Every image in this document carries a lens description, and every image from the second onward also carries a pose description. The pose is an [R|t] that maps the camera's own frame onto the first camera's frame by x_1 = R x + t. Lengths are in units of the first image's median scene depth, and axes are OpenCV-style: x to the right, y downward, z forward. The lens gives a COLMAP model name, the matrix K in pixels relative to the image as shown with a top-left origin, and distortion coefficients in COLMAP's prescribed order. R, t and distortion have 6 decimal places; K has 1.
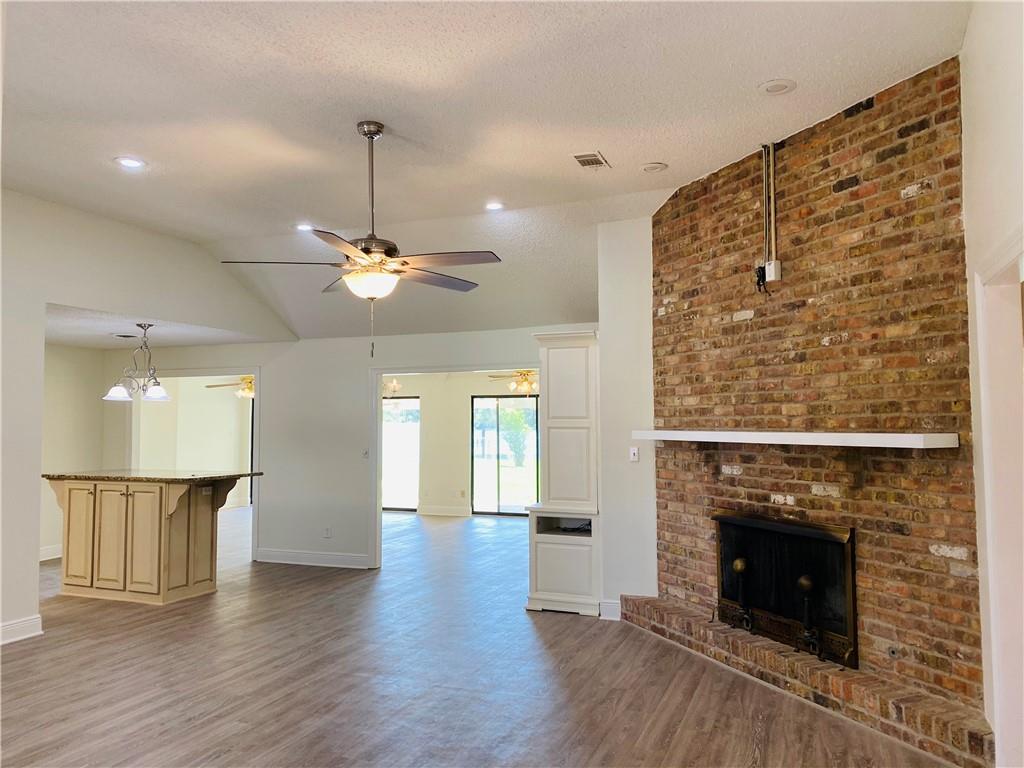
lens RADIAL K [[789.3, 0, 512.0], [0, 789.3, 382.9], [0, 0, 1]] dist [0.063451, -0.004362]
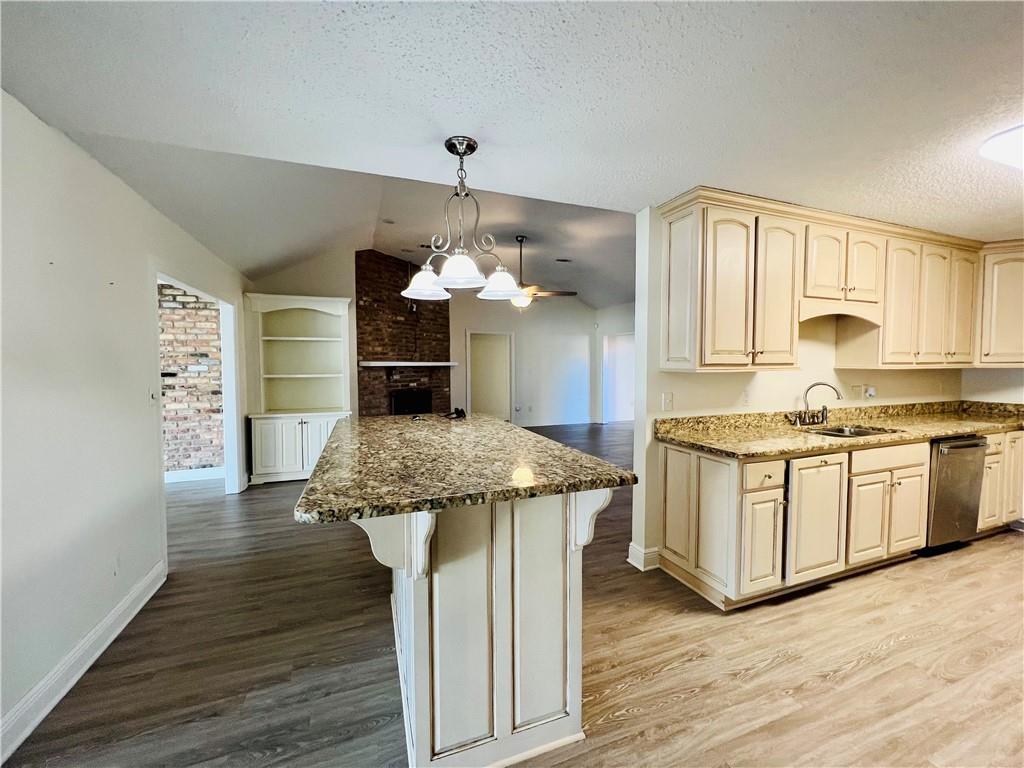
lens RADIAL K [[409.7, 0, 515.3], [0, 409.7, 382.3], [0, 0, 1]] dist [0.017509, 0.000267]
pose [[-0.667036, -0.020412, 0.744745, -0.908359], [-0.026898, 0.999633, 0.003307, 0.103894], [-0.744539, -0.017826, -0.667341, 1.488300]]
